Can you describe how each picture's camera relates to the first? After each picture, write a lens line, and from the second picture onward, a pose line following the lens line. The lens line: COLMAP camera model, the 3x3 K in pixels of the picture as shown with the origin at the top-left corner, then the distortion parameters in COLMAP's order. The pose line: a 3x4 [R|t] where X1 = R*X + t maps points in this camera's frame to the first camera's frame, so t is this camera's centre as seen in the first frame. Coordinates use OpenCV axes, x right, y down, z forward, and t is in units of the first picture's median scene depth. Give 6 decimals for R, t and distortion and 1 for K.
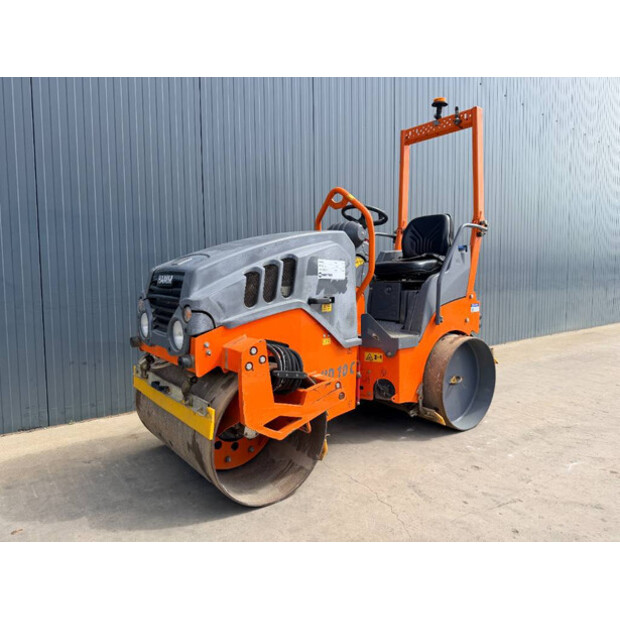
lens RADIAL K [[452.8, 0, 327.3], [0, 452.8, 312.4], [0, 0, 1]] dist [0.007549, -0.002030]
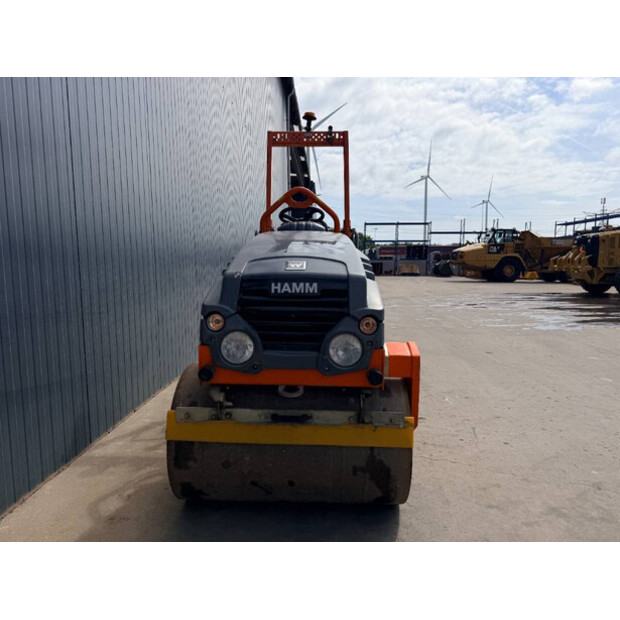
lens RADIAL K [[442.8, 0, 297.6], [0, 442.8, 309.5], [0, 0, 1]] dist [0.007590, -0.001364]
pose [[0.651814, -0.079702, 0.754179, -0.905201], [0.054560, 0.996814, 0.058189, -0.075024], [-0.756414, 0.003220, 0.654086, 0.441231]]
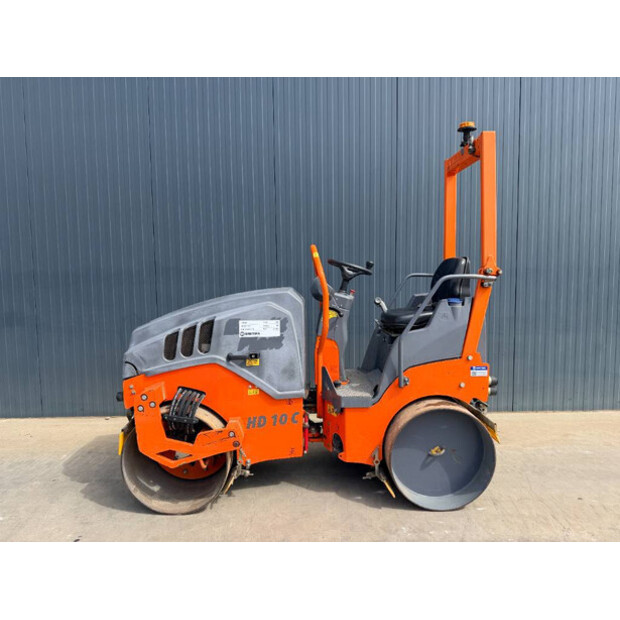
lens RADIAL K [[452.8, 0, 327.3], [0, 452.8, 312.4], [0, 0, 1]] dist [0.007549, -0.002030]
pose [[0.769894, 0.044707, -0.636604, 0.873403], [-0.038859, 0.998976, 0.023161, -0.171624], [0.636988, 0.006906, 0.770843, 0.247648]]
